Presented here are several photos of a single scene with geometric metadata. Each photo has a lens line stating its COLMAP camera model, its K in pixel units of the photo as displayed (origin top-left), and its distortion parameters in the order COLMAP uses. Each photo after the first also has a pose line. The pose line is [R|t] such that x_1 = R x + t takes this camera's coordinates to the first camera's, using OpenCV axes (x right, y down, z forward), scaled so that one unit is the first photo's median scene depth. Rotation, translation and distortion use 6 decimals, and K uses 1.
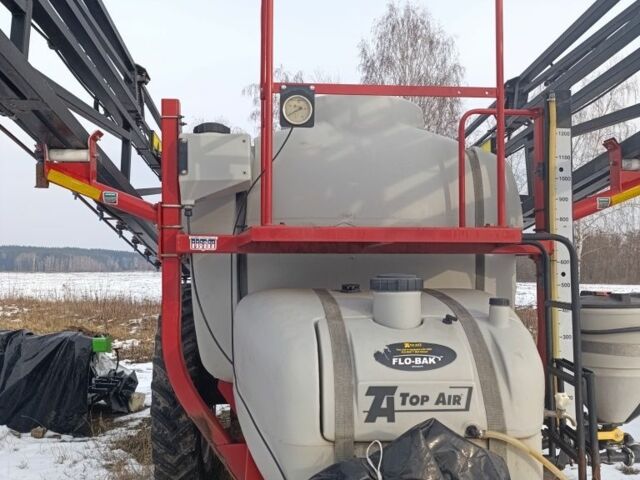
lens RADIAL K [[598.9, 0, 303.8], [0, 598.9, 241.8], [0, 0, 1]] dist [0.057997, -0.119178]
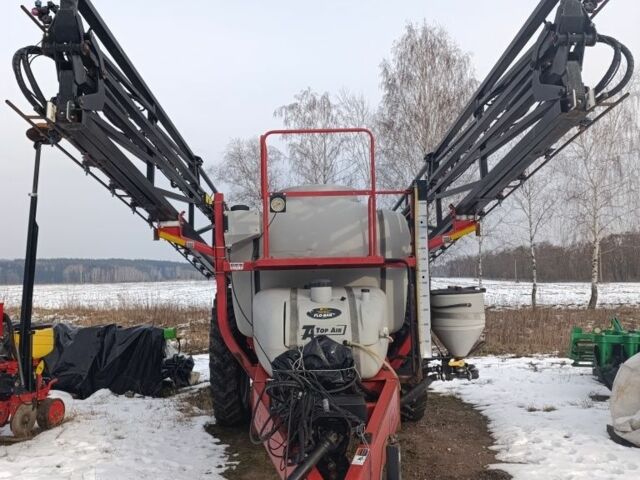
lens RADIAL K [[598.9, 0, 303.8], [0, 598.9, 241.8], [0, 0, 1]] dist [0.057997, -0.119178]
pose [[0.997513, -0.028395, -0.064518, 0.171508], [0.027802, 0.999563, -0.010067, -0.048235], [0.064775, 0.008249, 0.997866, -0.901203]]
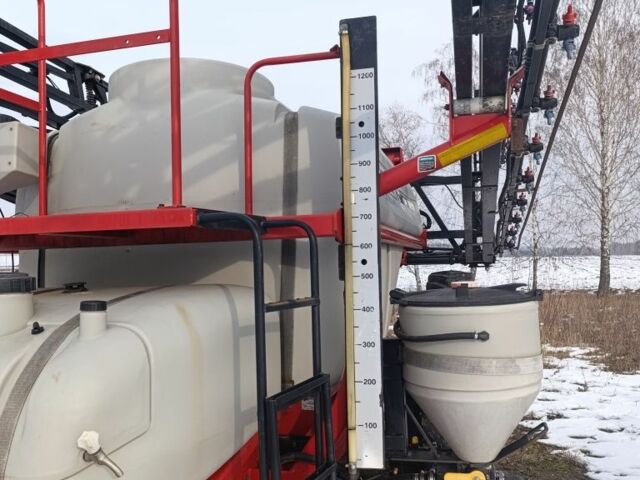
lens RADIAL K [[598.9, 0, 303.8], [0, 598.9, 241.8], [0, 0, 1]] dist [0.057997, -0.119178]
pose [[0.939033, -0.039711, -0.341525, 0.598344], [0.046503, 0.998849, 0.011720, 0.015476], [0.340667, -0.026887, 0.939800, 0.256291]]
